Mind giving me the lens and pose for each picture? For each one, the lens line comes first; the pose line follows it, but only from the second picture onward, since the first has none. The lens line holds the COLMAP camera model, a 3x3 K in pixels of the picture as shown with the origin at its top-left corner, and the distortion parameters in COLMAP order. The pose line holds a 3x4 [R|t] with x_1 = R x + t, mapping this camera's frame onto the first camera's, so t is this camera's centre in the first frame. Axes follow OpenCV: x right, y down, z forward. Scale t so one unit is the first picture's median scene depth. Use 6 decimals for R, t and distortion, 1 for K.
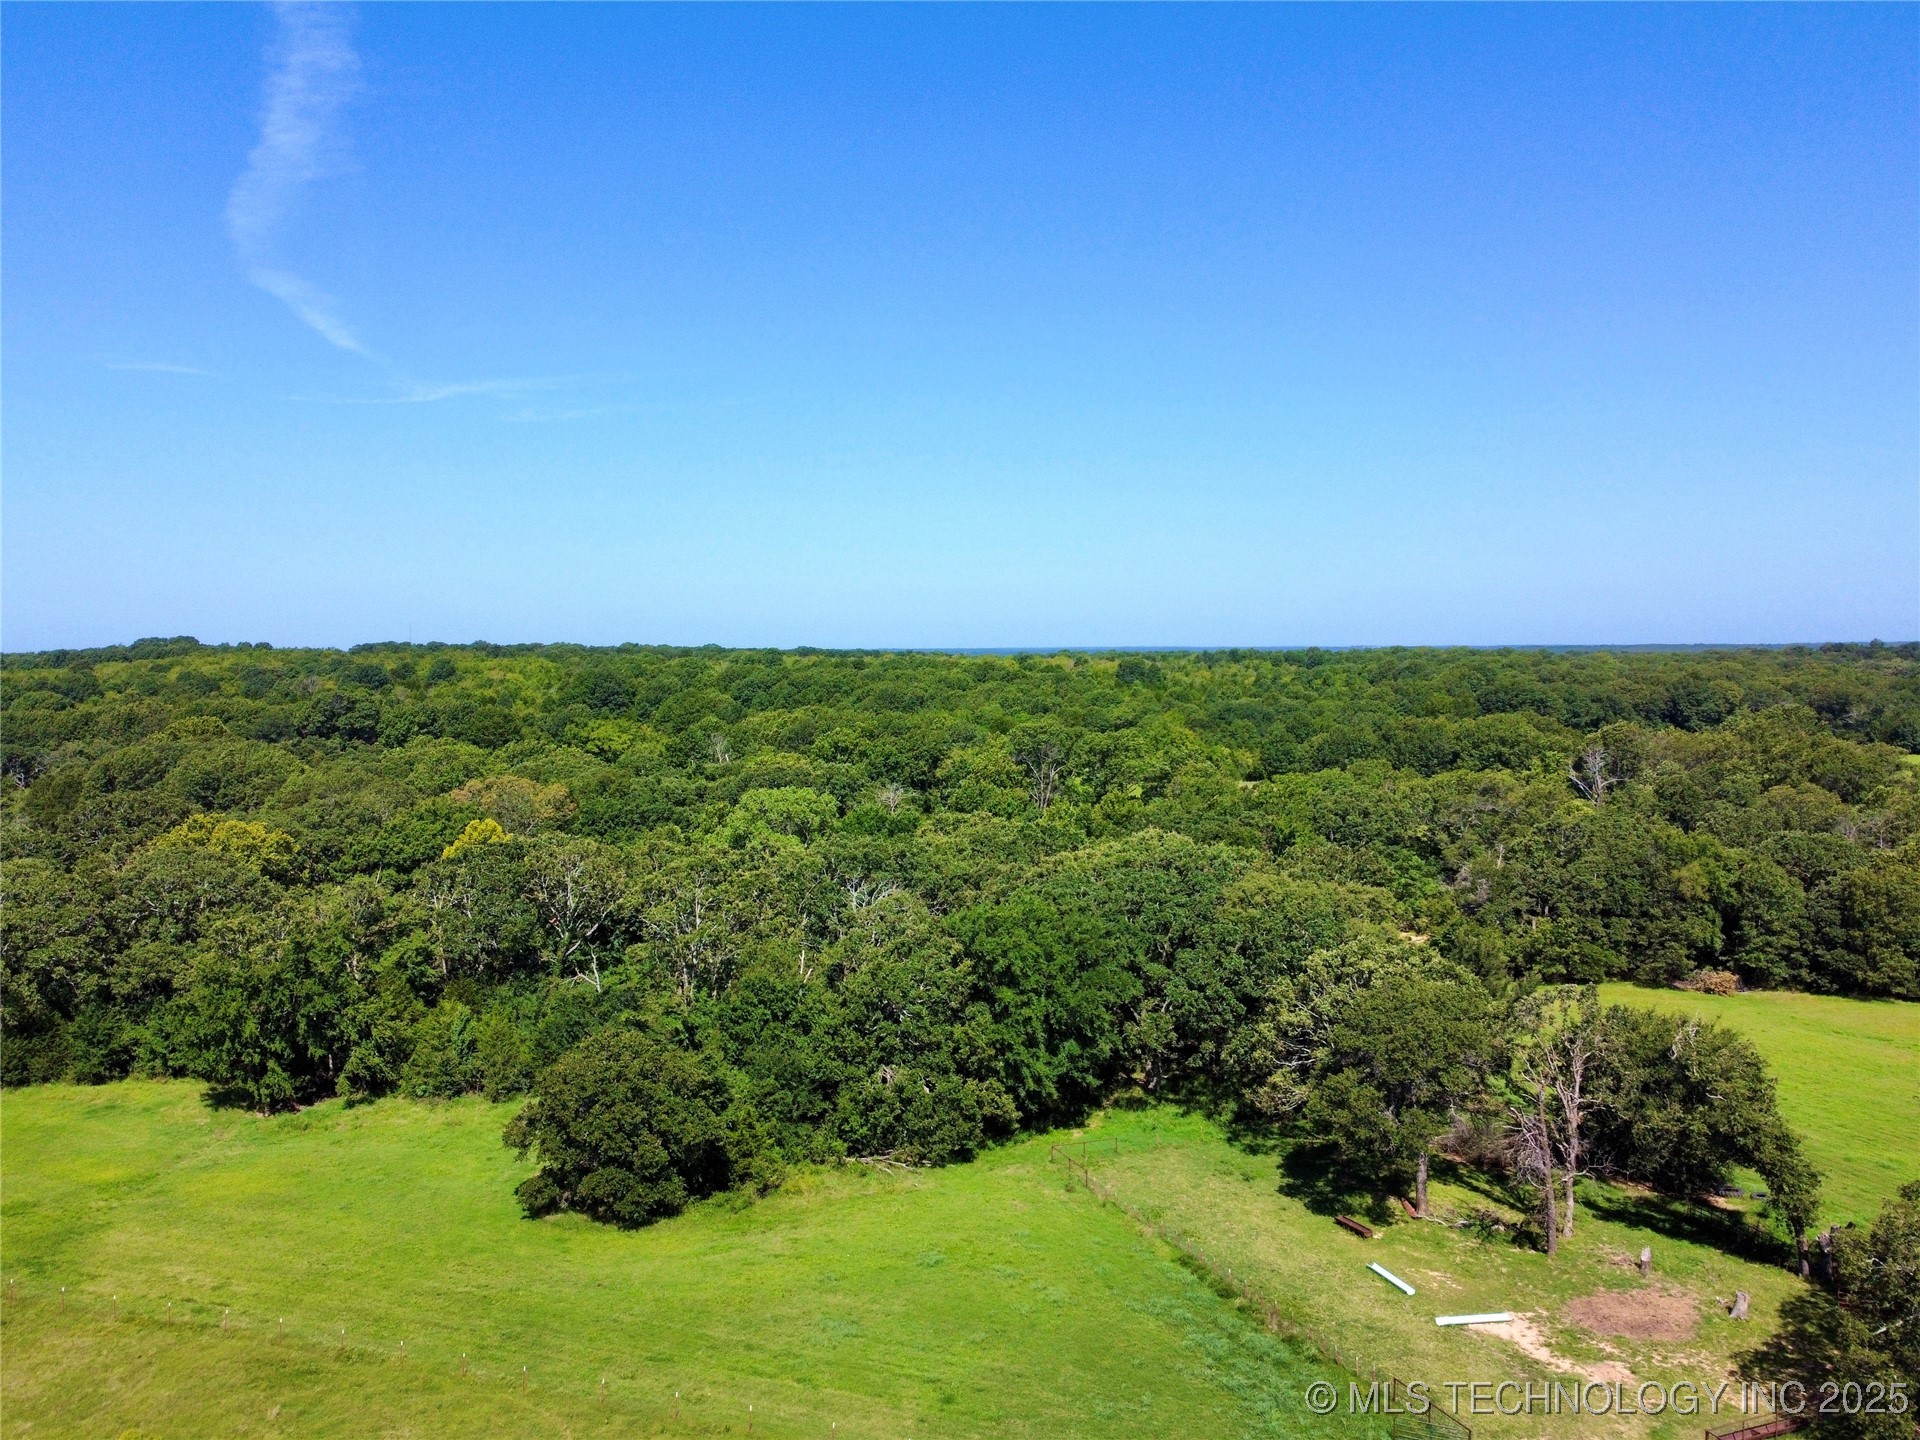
lens RADIAL K [[1455.2, 0, 960.4], [0, 1455.2, 721.9], [0, 0, 1]] dist [-0.002390, -0.004787]
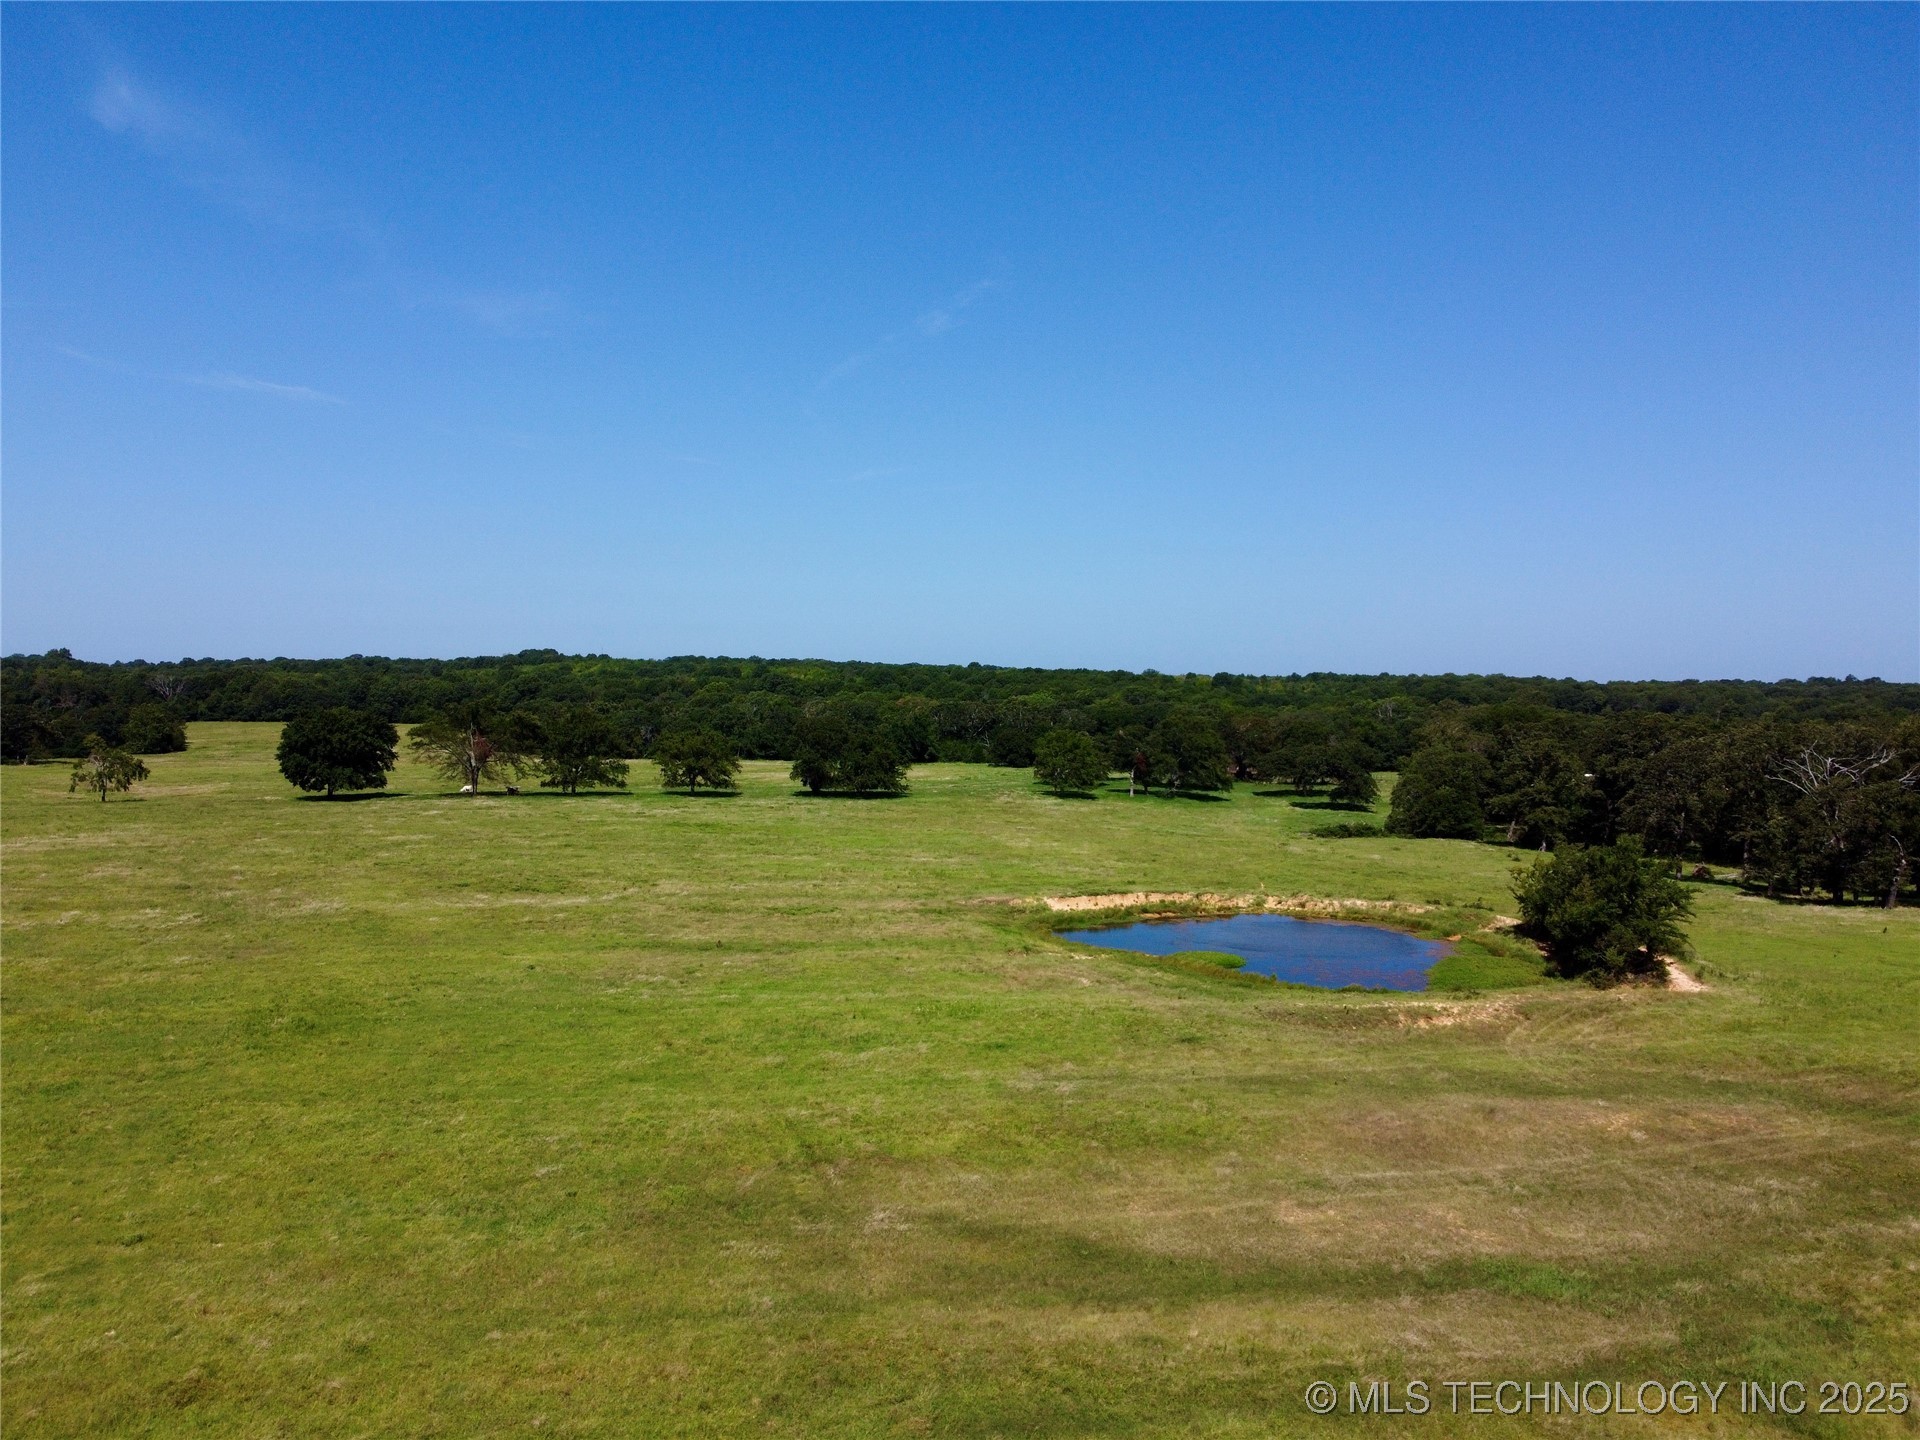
lens RADIAL K [[1455.2, 0, 968.5], [0, 1455.2, 701.0], [0, 0, 1]] dist [-0.002390, -0.004787]
pose [[0.995013, 0.019922, -0.097731, 0.006857], [-0.023441, 0.999113, -0.034994, 0.039801], [0.096947, 0.037111, 0.994597, -0.452656]]
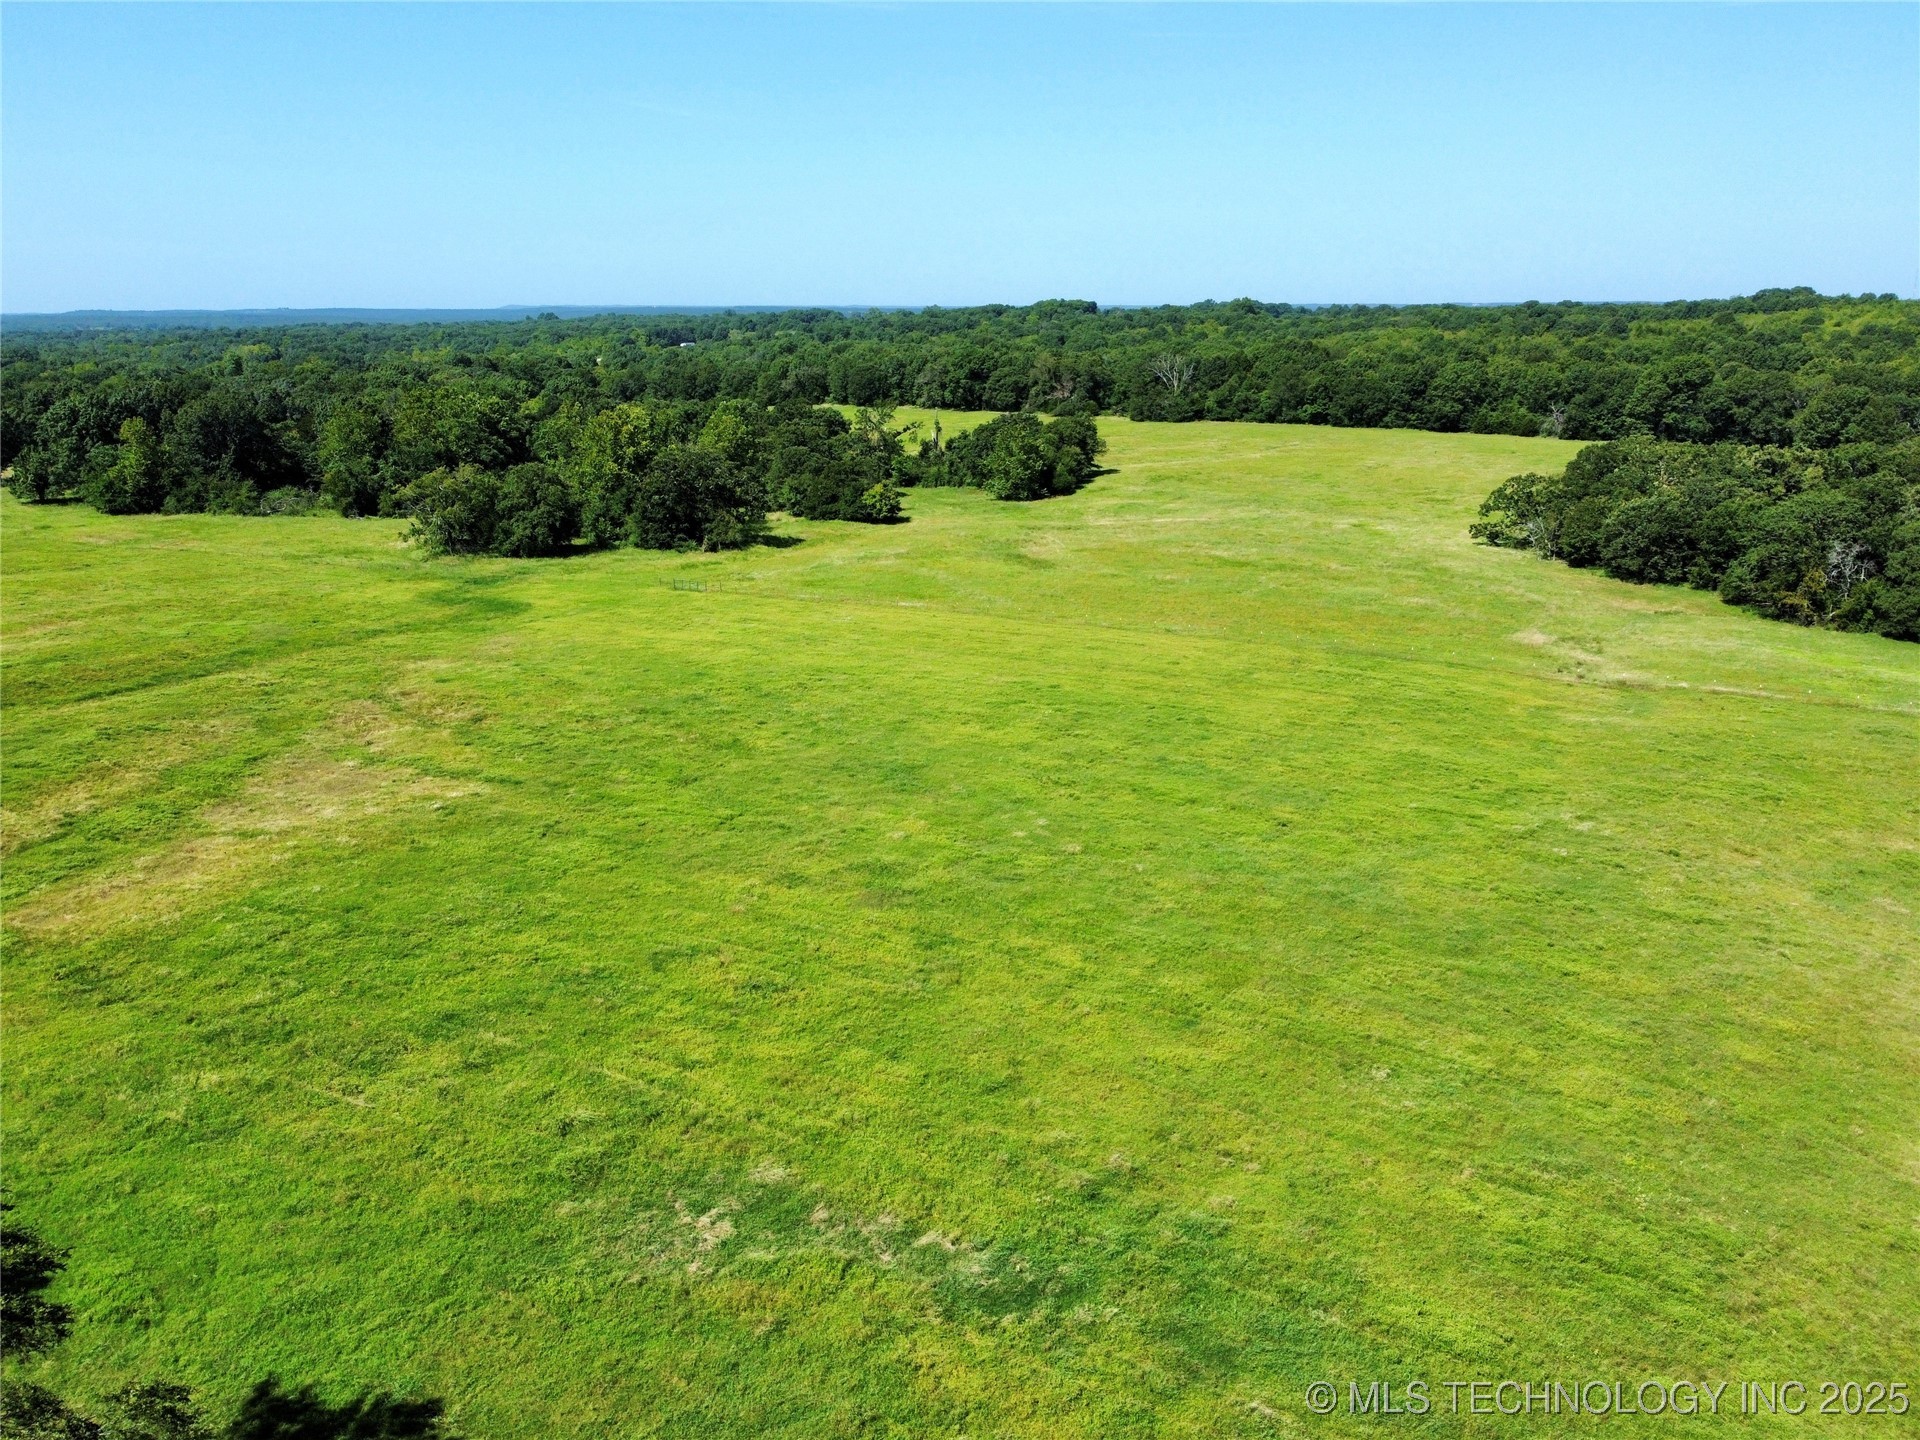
lens RADIAL K [[1455.2, 0, 957.8], [0, 1455.2, 710.0], [0, 0, 1]] dist [-0.002390, -0.004787]
pose [[0.612137, 0.216725, -0.760472, -0.091576], [-0.040780, 0.969081, 0.243350, 0.003672], [0.789699, -0.117952, 0.602048, -0.108748]]
